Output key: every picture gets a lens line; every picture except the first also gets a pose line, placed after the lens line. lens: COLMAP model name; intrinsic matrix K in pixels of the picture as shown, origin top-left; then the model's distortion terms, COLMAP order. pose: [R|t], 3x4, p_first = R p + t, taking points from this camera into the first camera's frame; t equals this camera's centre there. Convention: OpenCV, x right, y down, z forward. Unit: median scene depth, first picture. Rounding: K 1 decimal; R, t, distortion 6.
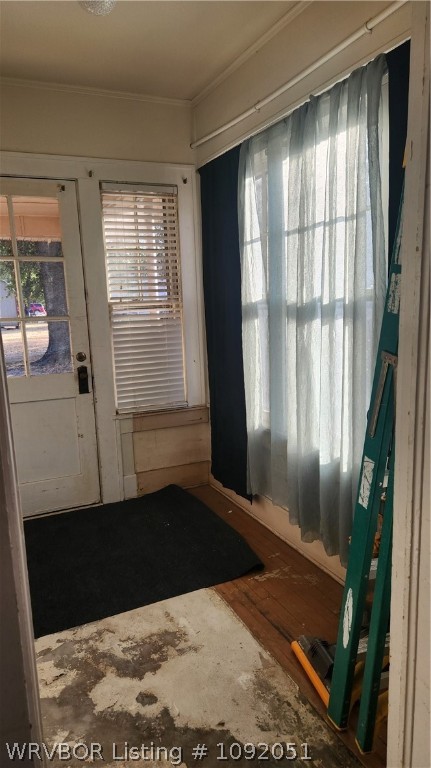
lens RADIAL K [[513.6, 0, 218.2], [0, 513.6, 384.9], [0, 0, 1]] dist [0.011501, -0.010937]
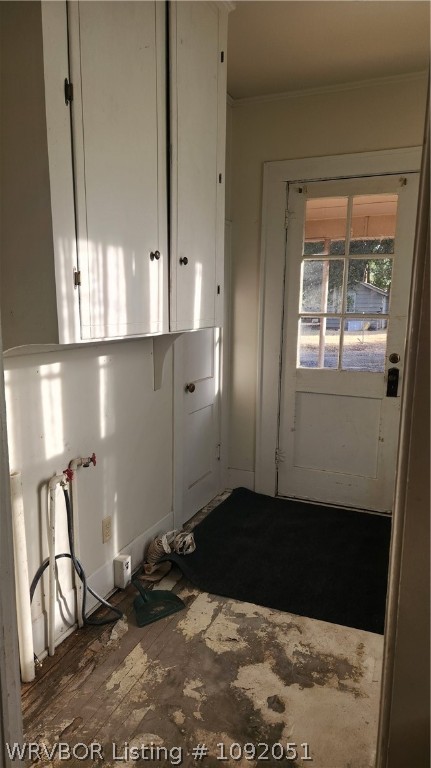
lens RADIAL K [[513.6, 0, 216.7], [0, 513.6, 385.2], [0, 0, 1]] dist [0.011501, -0.010937]
pose [[0.662231, 0.154405, -0.733218, 0.357682], [-0.152323, 0.985847, 0.070029, -0.035082], [0.733653, 0.065311, 0.676378, 0.186110]]
